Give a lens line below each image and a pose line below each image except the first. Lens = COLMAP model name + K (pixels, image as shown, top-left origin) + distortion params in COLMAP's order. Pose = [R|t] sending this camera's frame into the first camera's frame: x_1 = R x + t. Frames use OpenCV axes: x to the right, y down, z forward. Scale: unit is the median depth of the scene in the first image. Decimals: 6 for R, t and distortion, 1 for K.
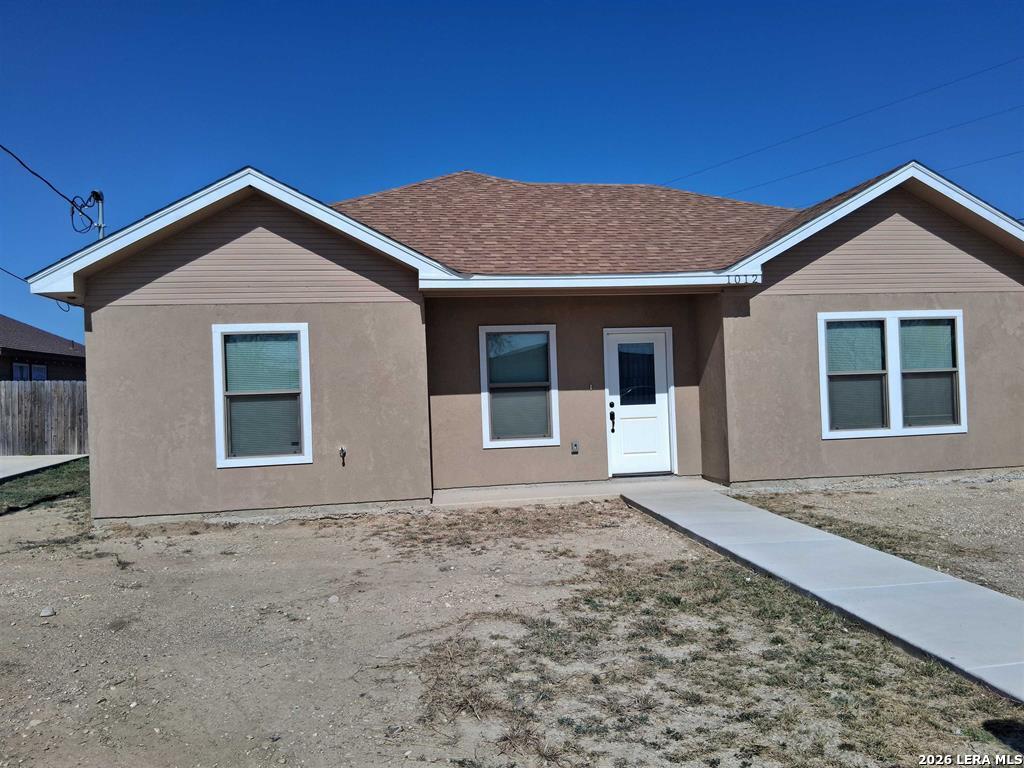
lens RADIAL K [[772.4, 0, 512.0], [0, 772.4, 384.0], [0, 0, 1]] dist [0.104235, -0.188248]
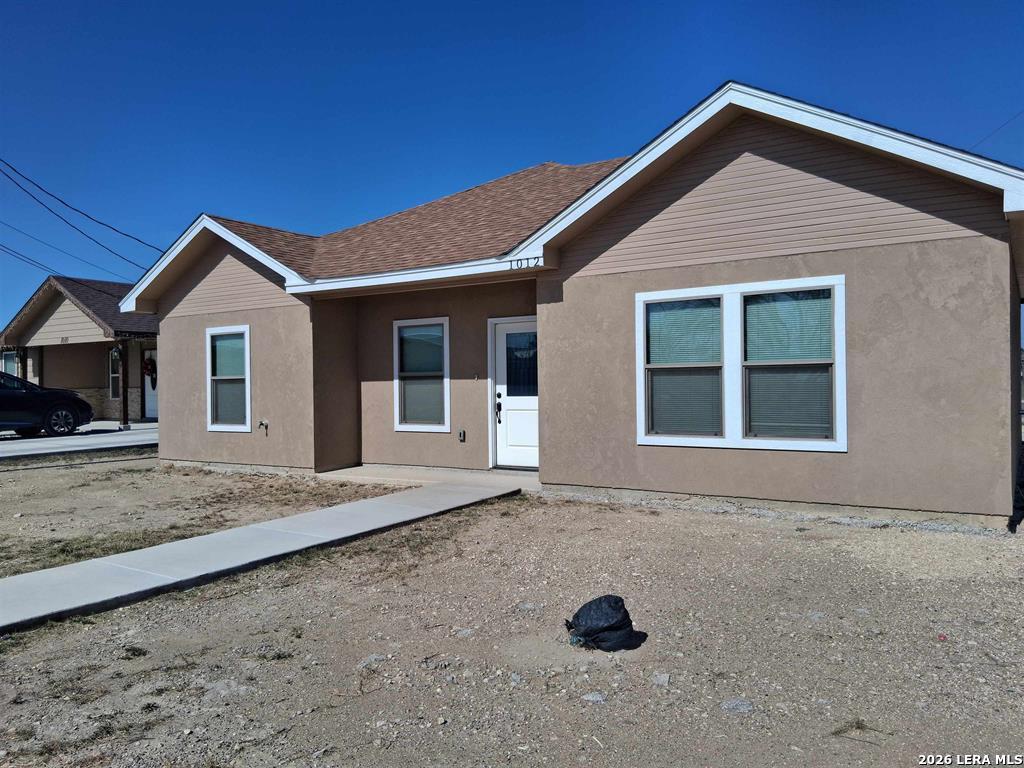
lens RADIAL K [[772.4, 0, 512.0], [0, 772.4, 384.0], [0, 0, 1]] dist [0.104235, -0.188248]
pose [[0.738455, 0.025042, -0.673837, 0.839669], [0.002196, 0.999216, 0.039541, -0.026911], [0.674299, -0.030679, 0.737821, 0.292694]]
